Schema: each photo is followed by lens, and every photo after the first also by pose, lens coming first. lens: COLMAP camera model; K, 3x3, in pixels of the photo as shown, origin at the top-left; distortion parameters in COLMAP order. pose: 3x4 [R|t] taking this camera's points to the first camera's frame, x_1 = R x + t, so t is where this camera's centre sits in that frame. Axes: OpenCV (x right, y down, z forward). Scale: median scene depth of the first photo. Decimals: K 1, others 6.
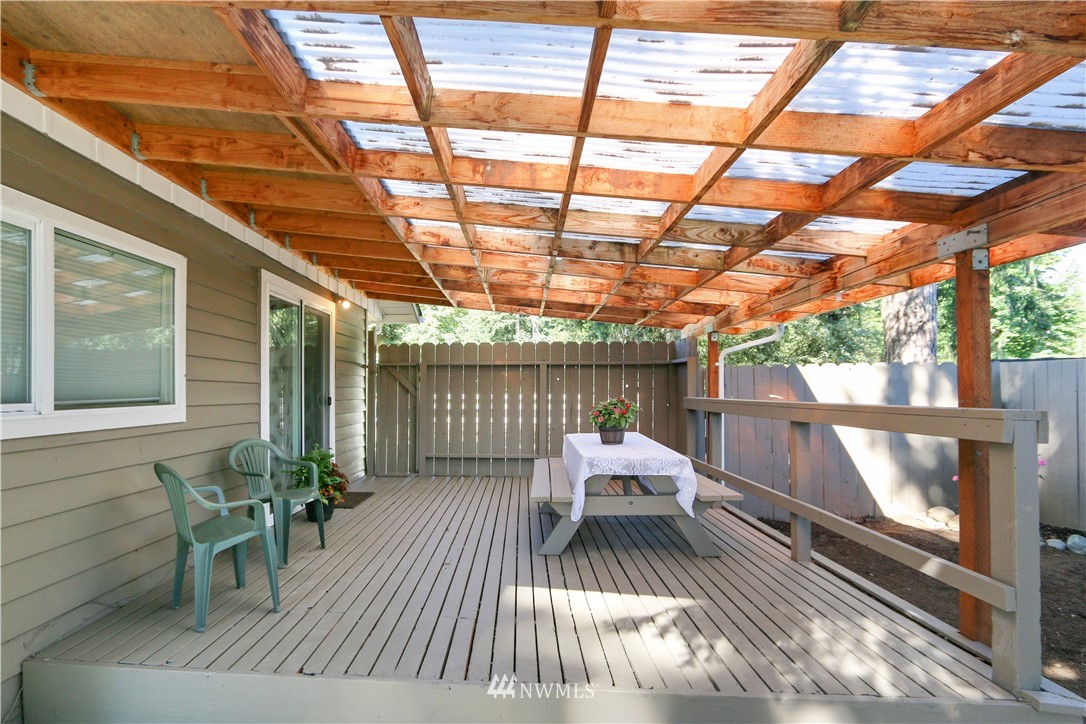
lens RADIAL K [[524.8, 0, 491.1], [0, 524.8, 383.3], [0, 0, 1]] dist [-0.019177, 0.000049]
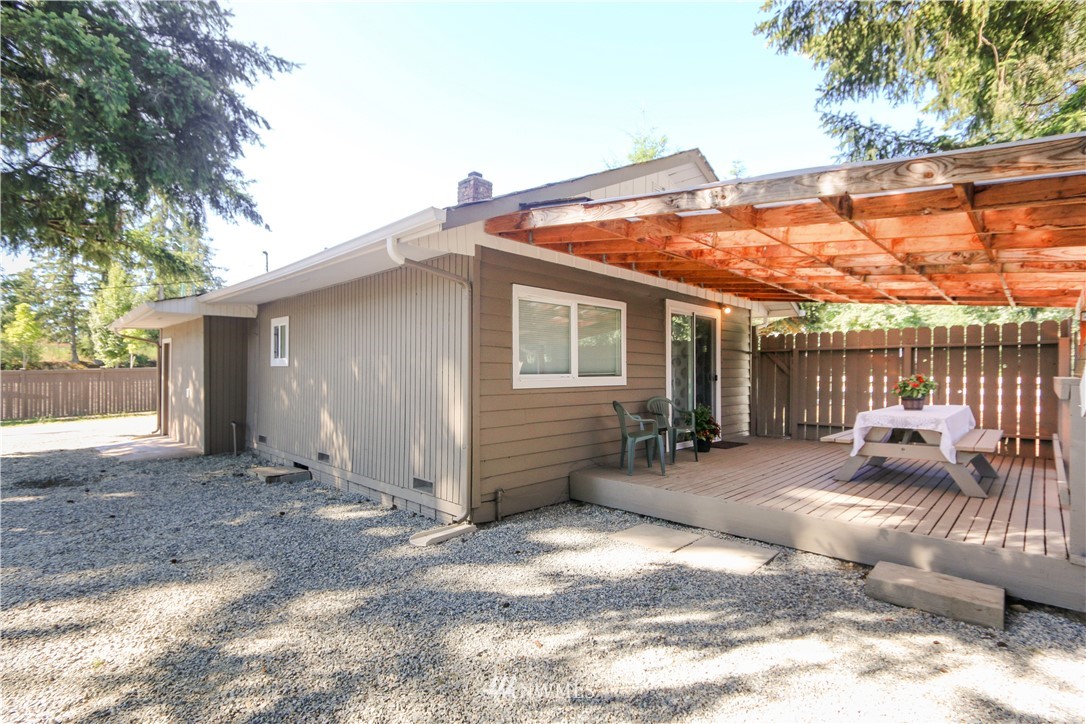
lens RADIAL K [[530.0, 0, 543.0], [0, 530.0, 362.0], [0, 0, 1]] dist [-0.003576, -0.000385]
pose [[0.759604, -0.011886, -0.650278, 0.386078], [0.006580, 0.999922, -0.010590, 0.002839], [0.650353, 0.003765, 0.759623, -0.588652]]
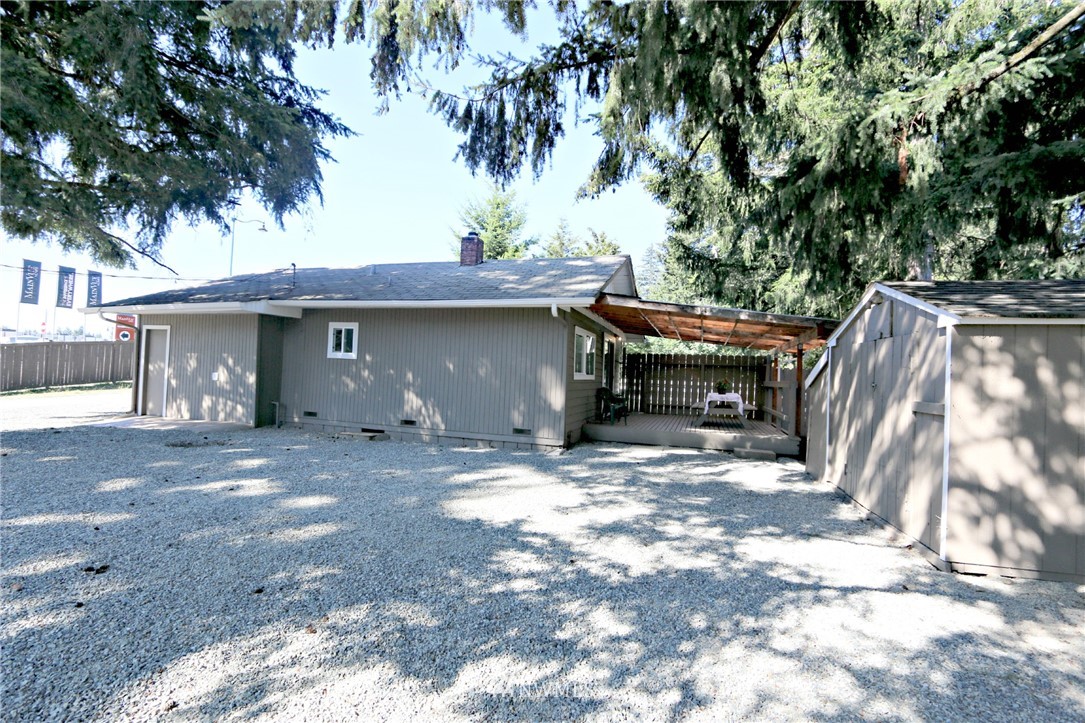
lens RADIAL K [[505.4, 0, 542.5], [0, 505.4, 361.5], [0, 0, 1]] dist [-0.000748, -0.000022]
pose [[0.971247, 0.033014, -0.235772, -0.087603], [-0.035398, 0.999356, -0.005882, -0.018151], [0.235426, 0.014059, 0.971791, -1.996474]]
